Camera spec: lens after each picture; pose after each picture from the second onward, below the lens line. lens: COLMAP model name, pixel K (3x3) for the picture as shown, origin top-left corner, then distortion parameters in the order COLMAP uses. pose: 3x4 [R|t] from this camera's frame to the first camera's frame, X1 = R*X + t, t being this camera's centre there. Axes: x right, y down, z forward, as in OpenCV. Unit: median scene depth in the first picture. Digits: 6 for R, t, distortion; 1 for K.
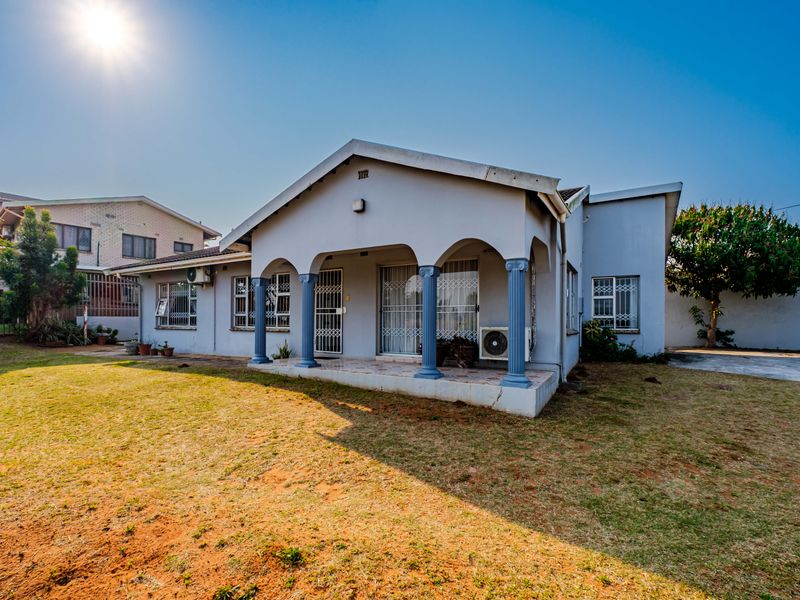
lens RADIAL K [[403.3, 0, 400.1], [0, 403.3, 322.7], [0, 0, 1]] dist [-0.003355, 0.000737]
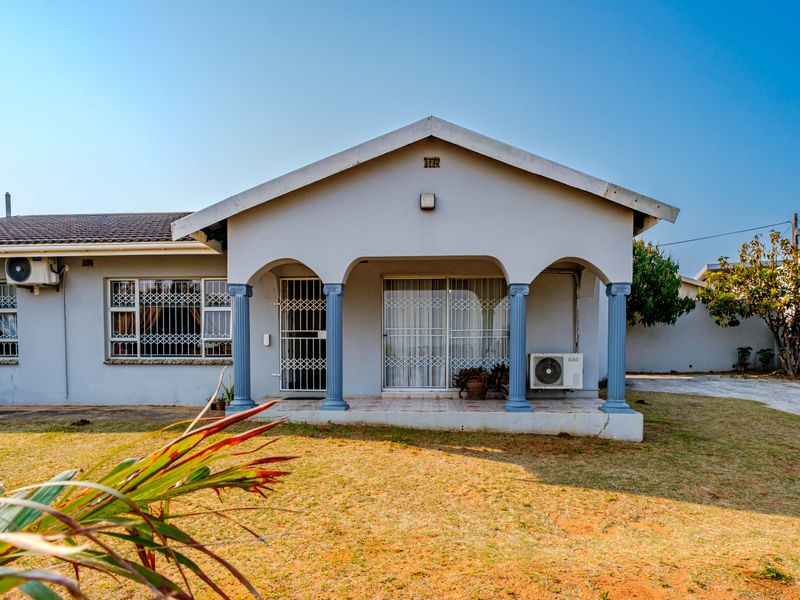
lens RADIAL K [[513.6, 0, 405.1], [0, 513.6, 376.0], [0, 0, 1]] dist [-0.001052, -0.000984]
pose [[0.878169, -0.029484, 0.477441, -0.628122], [0.006180, 0.998715, 0.050308, 0.000790], [-0.478310, -0.041229, 0.877223, 0.119200]]
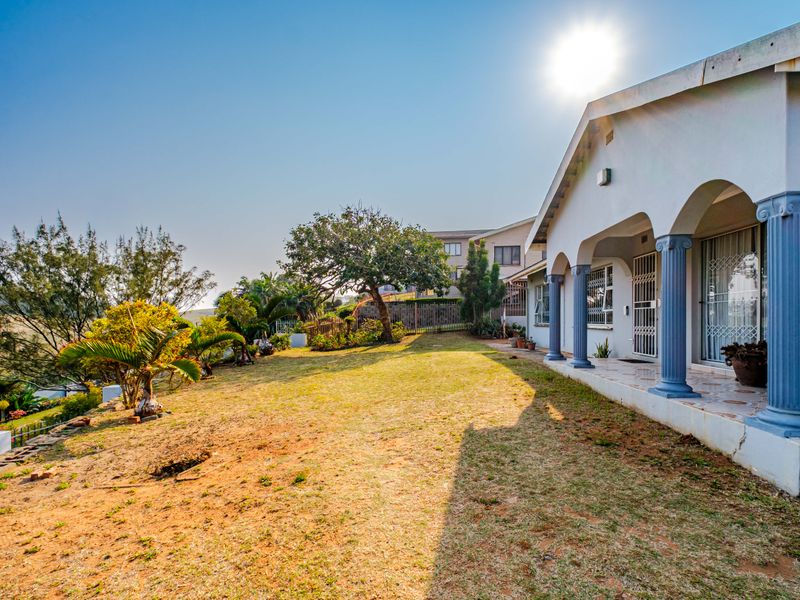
lens RADIAL K [[403.3, 0, 400.1], [0, 403.3, 322.7], [0, 0, 1]] dist [-0.003355, 0.000737]
pose [[0.461820, -0.000976, -0.886973, 0.433617], [0.003151, 0.999995, 0.000541, 0.007604], [0.886968, -0.003045, 0.461821, 0.241170]]
